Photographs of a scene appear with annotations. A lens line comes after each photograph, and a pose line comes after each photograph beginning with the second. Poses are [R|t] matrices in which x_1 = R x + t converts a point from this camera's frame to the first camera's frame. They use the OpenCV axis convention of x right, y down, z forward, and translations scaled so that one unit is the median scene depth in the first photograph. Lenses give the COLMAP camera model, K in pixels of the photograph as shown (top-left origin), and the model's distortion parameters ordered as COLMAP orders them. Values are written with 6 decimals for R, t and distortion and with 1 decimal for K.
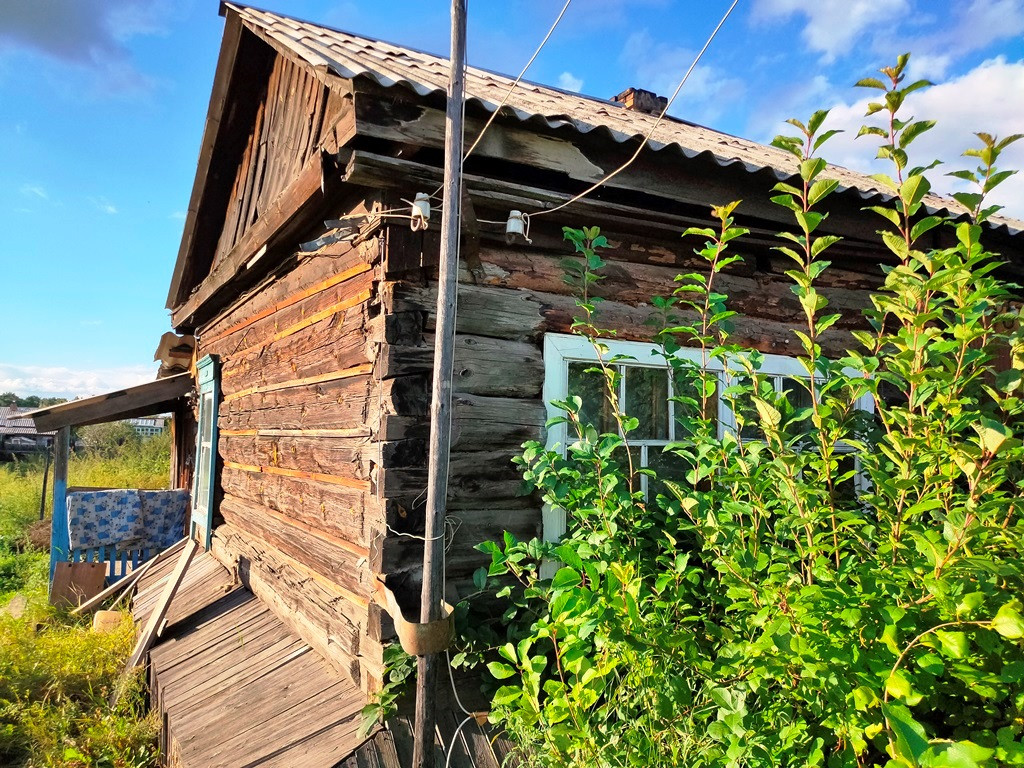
lens RADIAL K [[789.4, 0, 510.4], [0, 789.4, 380.1], [0, 0, 1]] dist [0.061113, -0.054102]
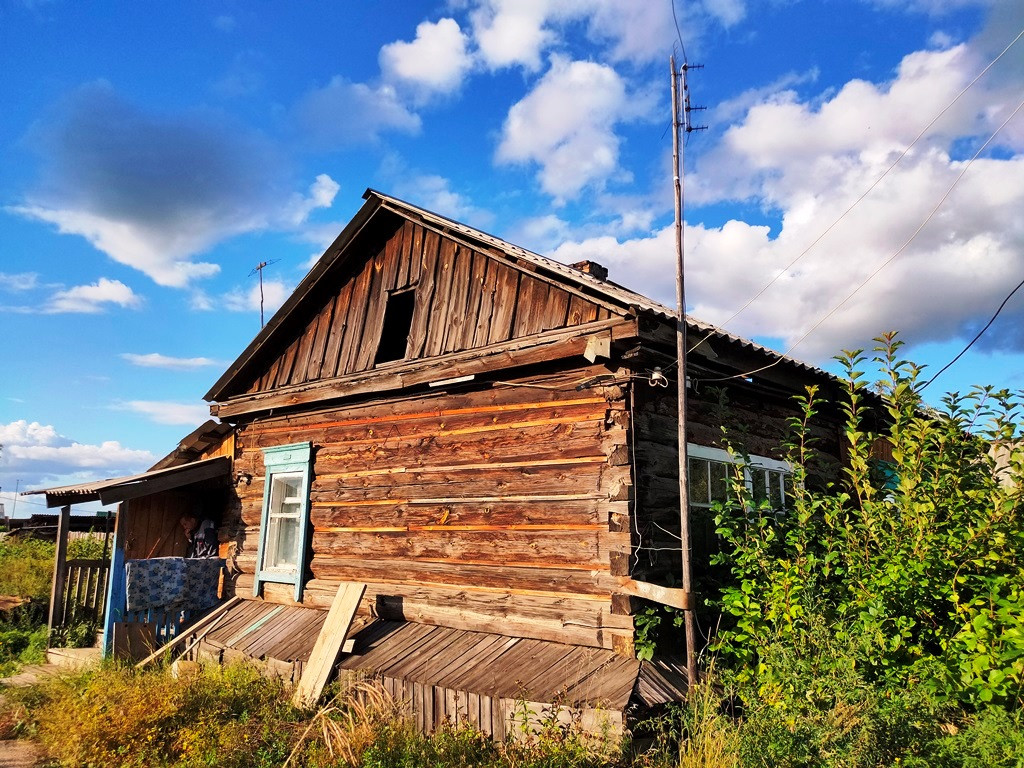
lens RADIAL K [[789.4, 0, 510.4], [0, 789.4, 380.1], [0, 0, 1]] dist [0.061113, -0.054102]
pose [[0.954218, 0.058131, 0.293410, -0.772599], [-0.023674, 0.992534, -0.119653, 0.022573], [-0.298175, 0.107229, 0.948469, -0.527012]]
